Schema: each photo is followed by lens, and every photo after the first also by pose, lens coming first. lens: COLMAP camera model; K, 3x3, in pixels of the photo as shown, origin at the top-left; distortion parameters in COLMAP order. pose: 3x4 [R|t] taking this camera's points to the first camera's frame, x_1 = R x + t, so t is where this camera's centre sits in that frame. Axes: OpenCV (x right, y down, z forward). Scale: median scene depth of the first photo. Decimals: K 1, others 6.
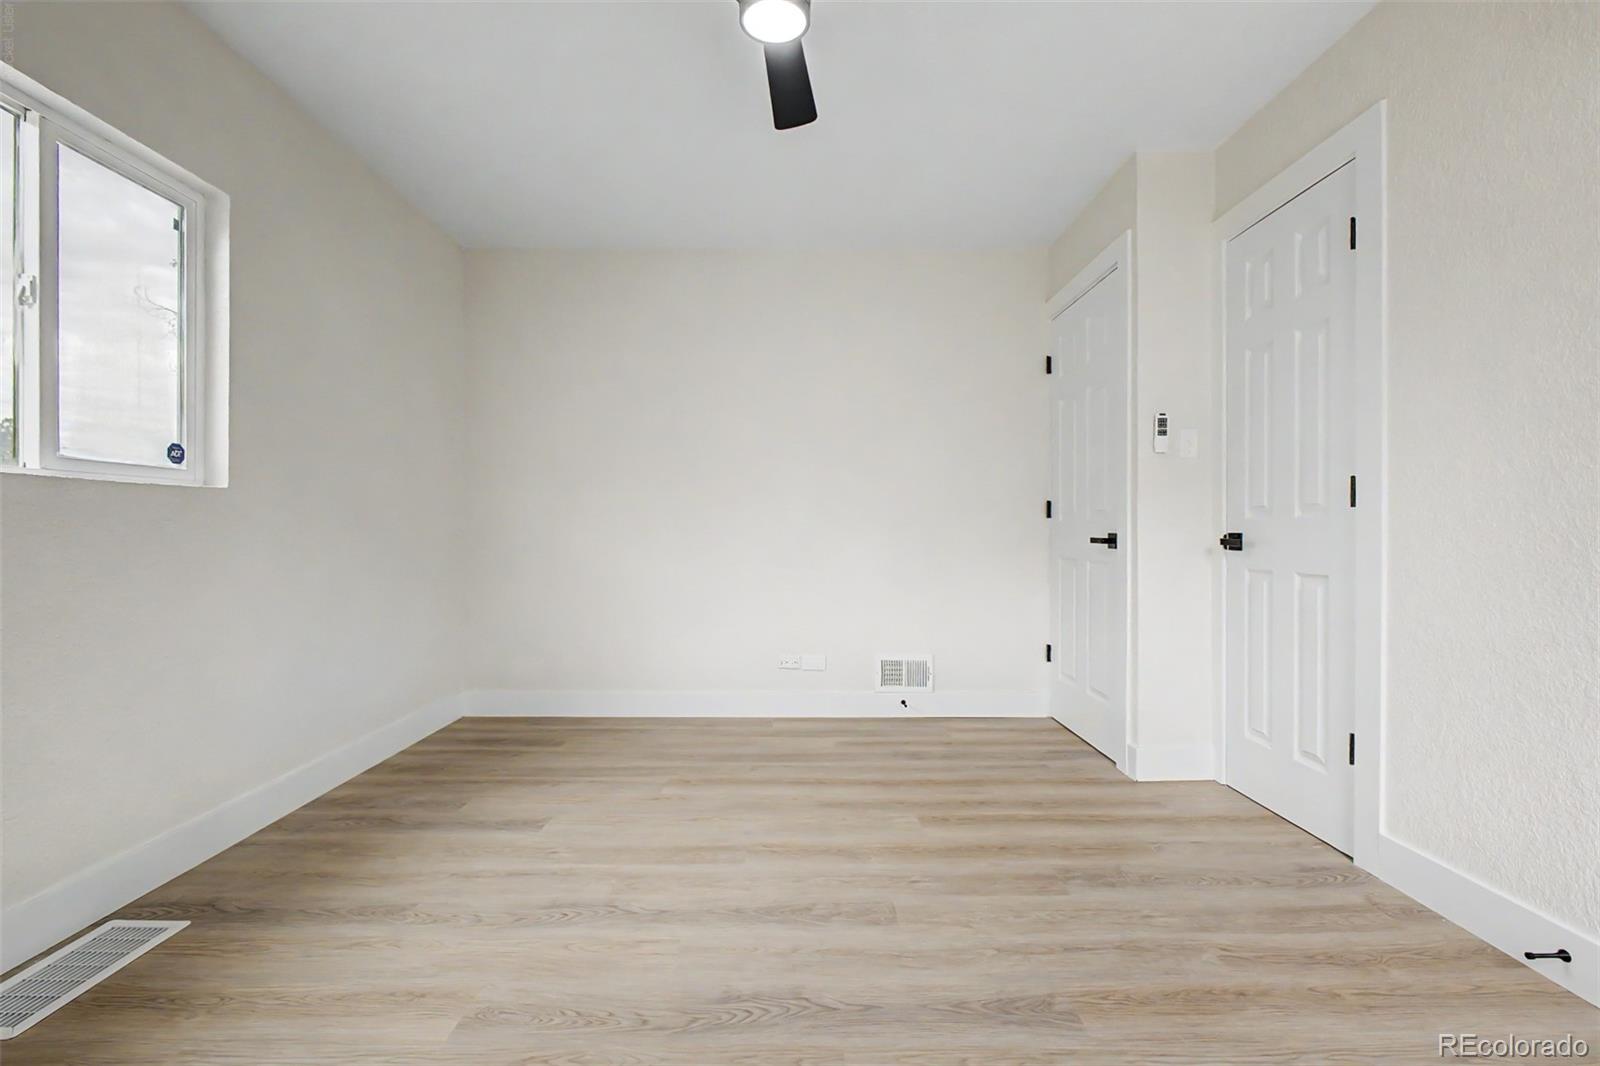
lens RADIAL K [[757.4, 0, 801.2], [0, 757.4, 531.6], [0, 0, 1]] dist [0.000084, 0.000018]
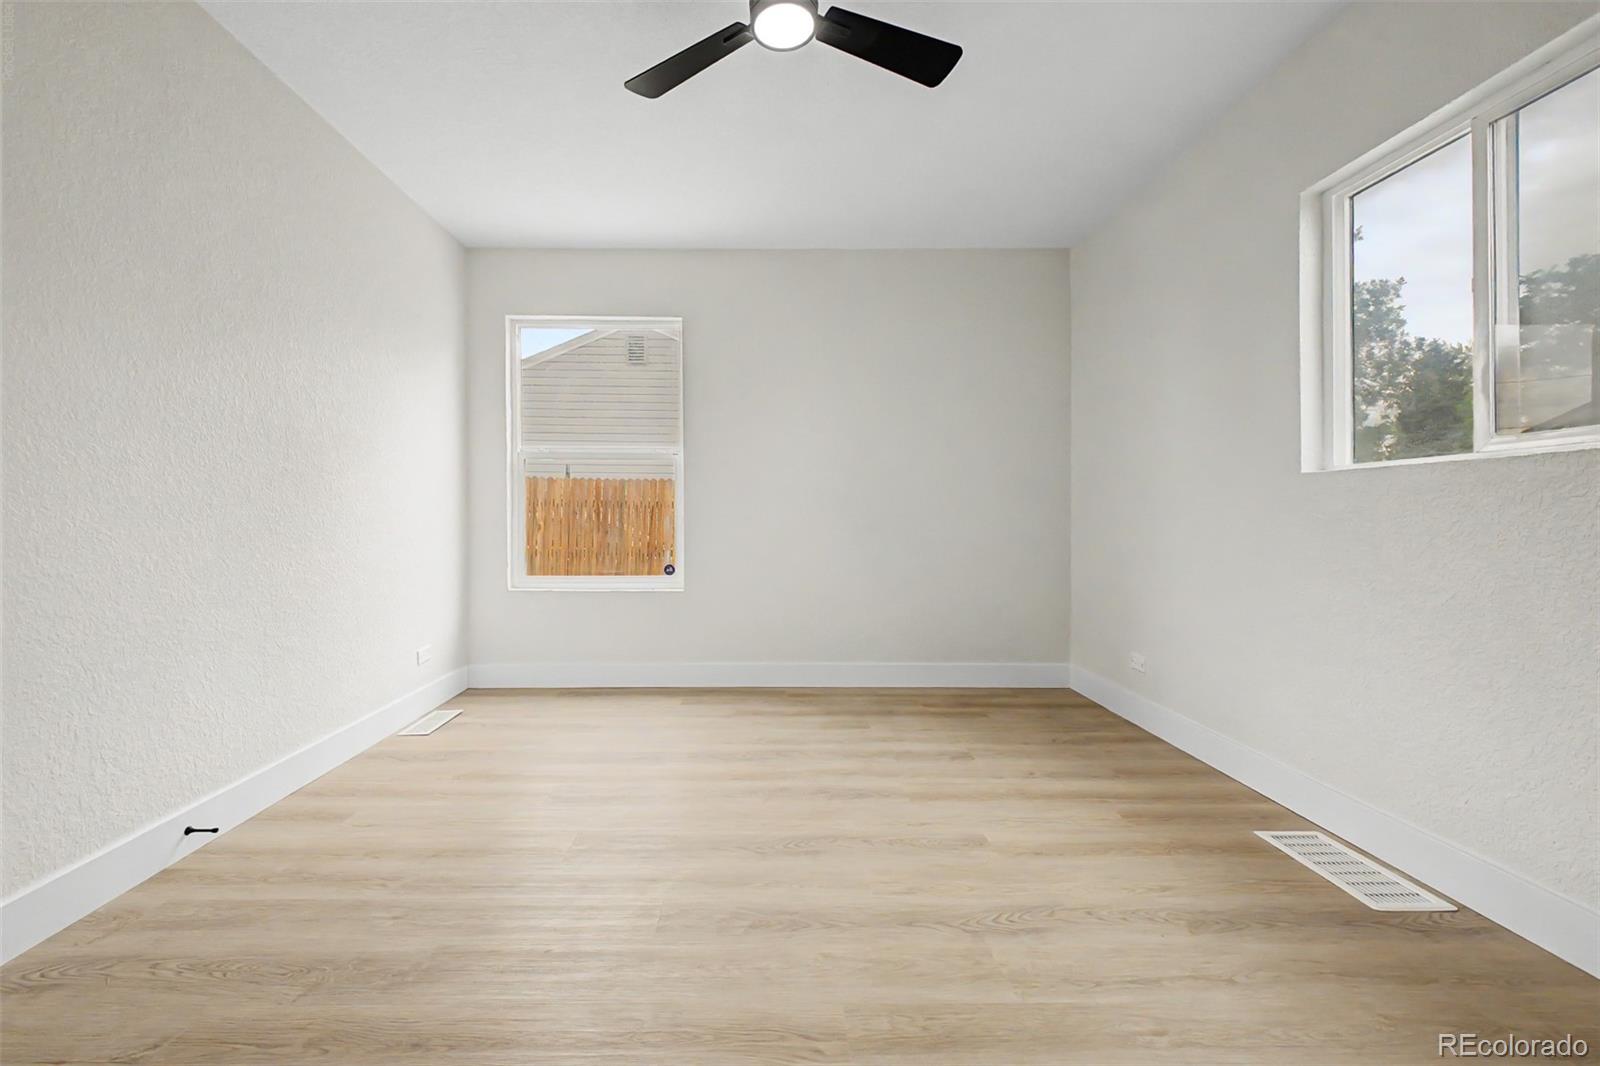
lens RADIAL K [[641.8, 0, 800.9], [0, 641.8, 519.5], [0, 0, 1]] dist [0.016990, -0.002357]
pose [[-0.998129, -0.002826, -0.061078, 0.000233], [-0.003018, 0.999991, 0.003045, 0.004202], [0.061069, 0.003223, -0.998128, 1.785628]]
